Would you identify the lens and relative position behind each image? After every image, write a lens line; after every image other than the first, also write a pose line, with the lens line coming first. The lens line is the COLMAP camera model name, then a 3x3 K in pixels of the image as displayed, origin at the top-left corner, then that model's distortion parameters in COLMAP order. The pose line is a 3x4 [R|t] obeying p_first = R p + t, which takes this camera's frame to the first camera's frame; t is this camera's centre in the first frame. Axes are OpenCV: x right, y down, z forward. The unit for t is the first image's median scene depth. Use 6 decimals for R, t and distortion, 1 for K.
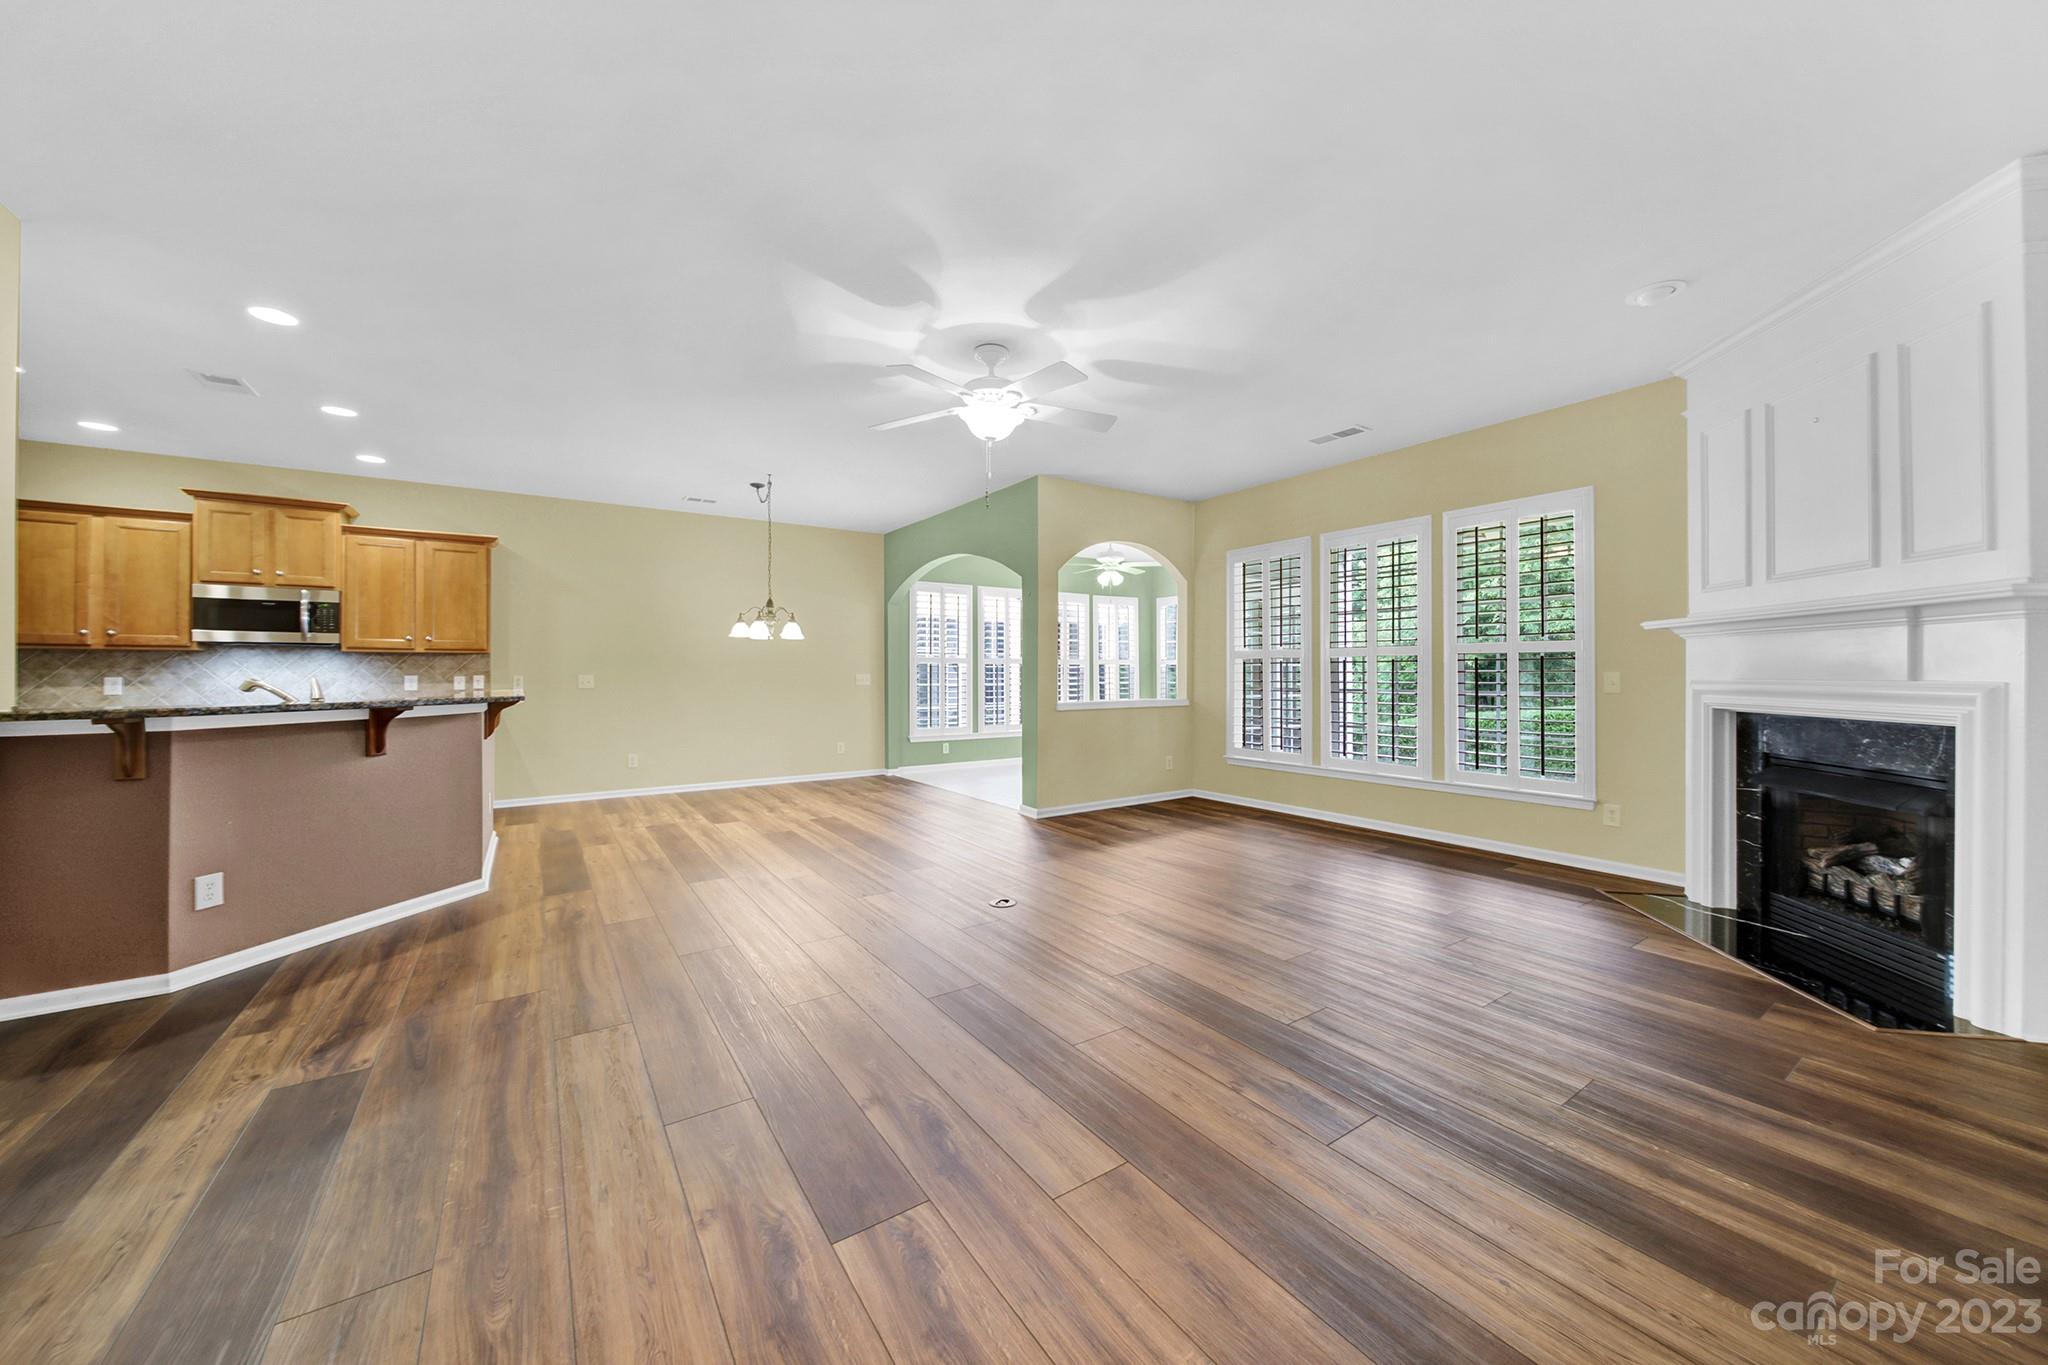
lens RADIAL K [[728.8, 0, 1016.1], [0, 728.8, 674.6], [0, 0, 1]] dist [0.001466, -0.001708]
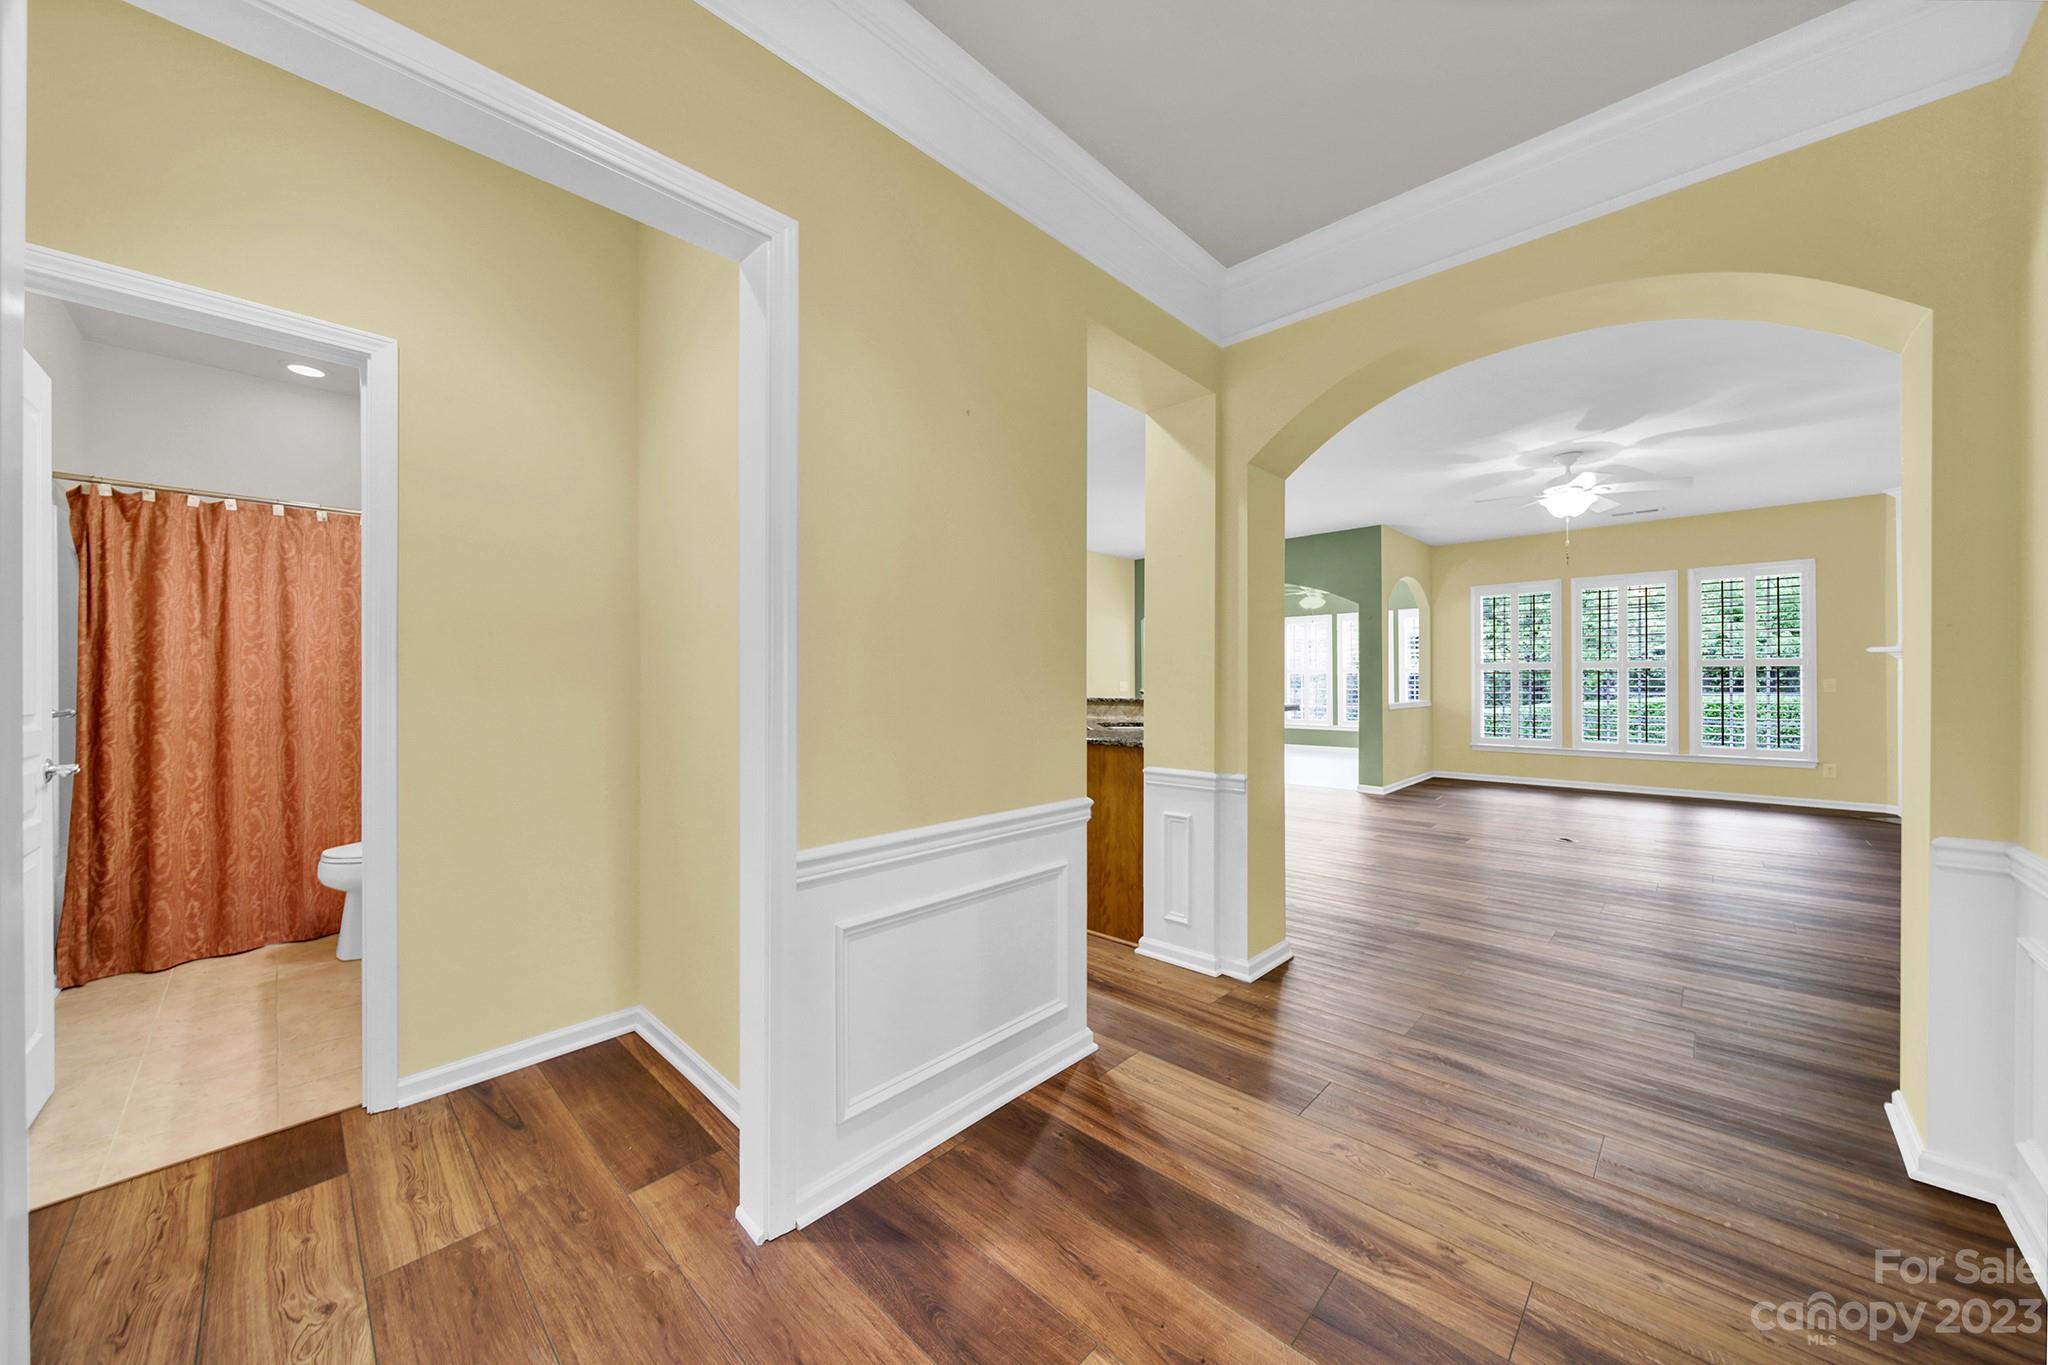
lens RADIAL K [[728.8, 0, 1014.4], [0, 728.8, 682.7], [0, 0, 1]] dist [0.001466, -0.001708]
pose [[0.976825, -0.000907, 0.214037, -1.027080], [0.000720, 0.999999, 0.000951, 0.000648], [-0.214038, -0.000775, 0.976825, -0.122169]]
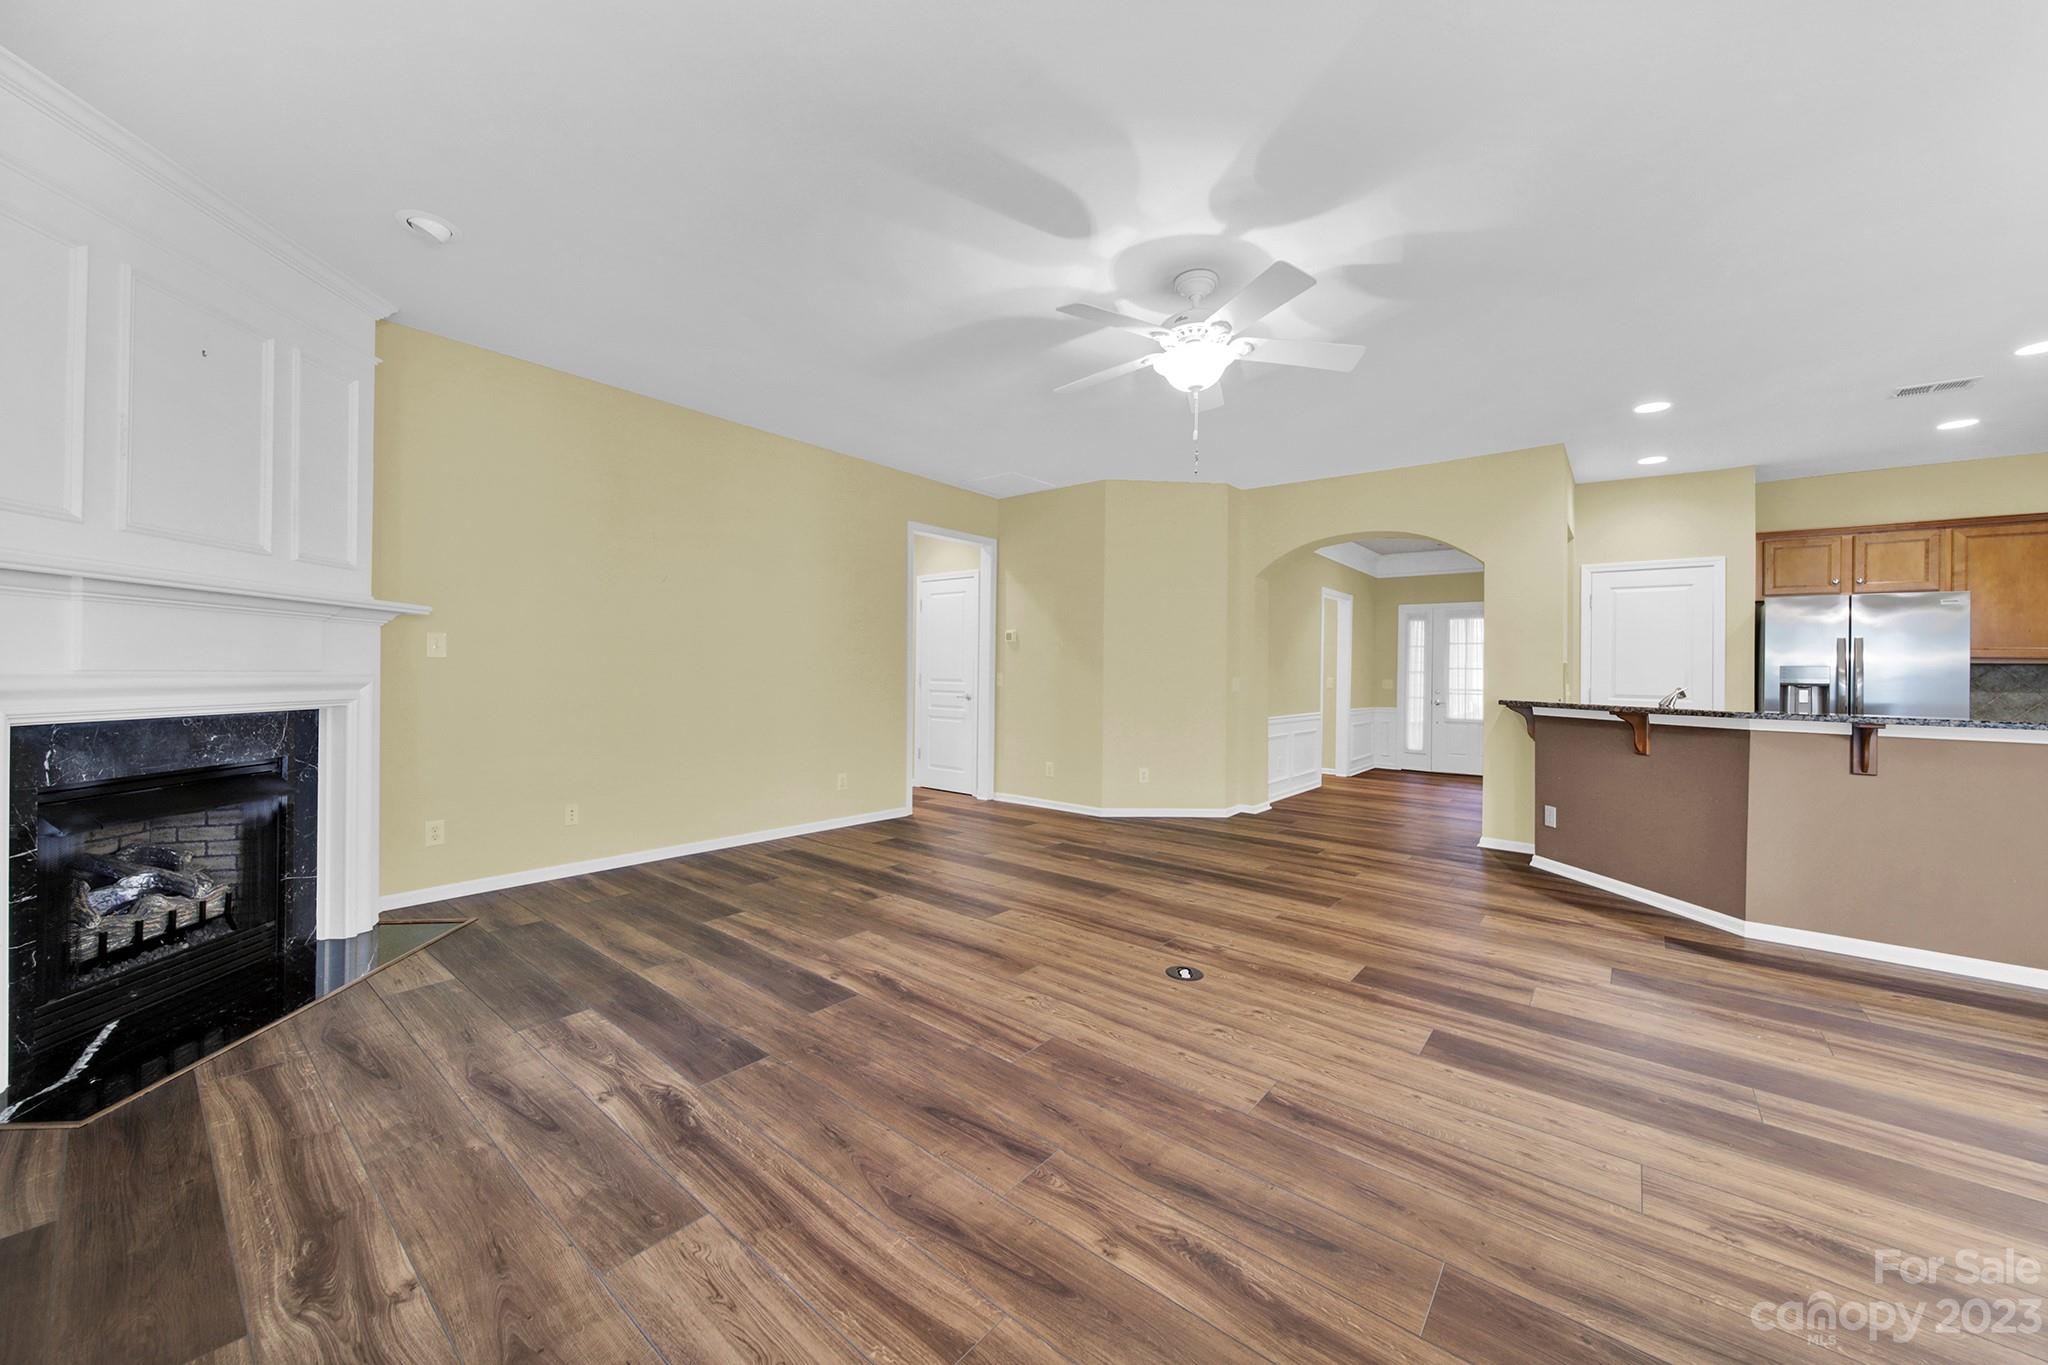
lens RADIAL K [[728.8, 0, 1017.0], [0, 728.8, 682.9], [0, 0, 1]] dist [0.001466, -0.001708]
pose [[-0.958463, -0.010841, -0.285010, 0.278766], [-0.015892, 0.999755, 0.015414, -0.003798], [0.284773, 0.019303, -0.958400, 1.257426]]
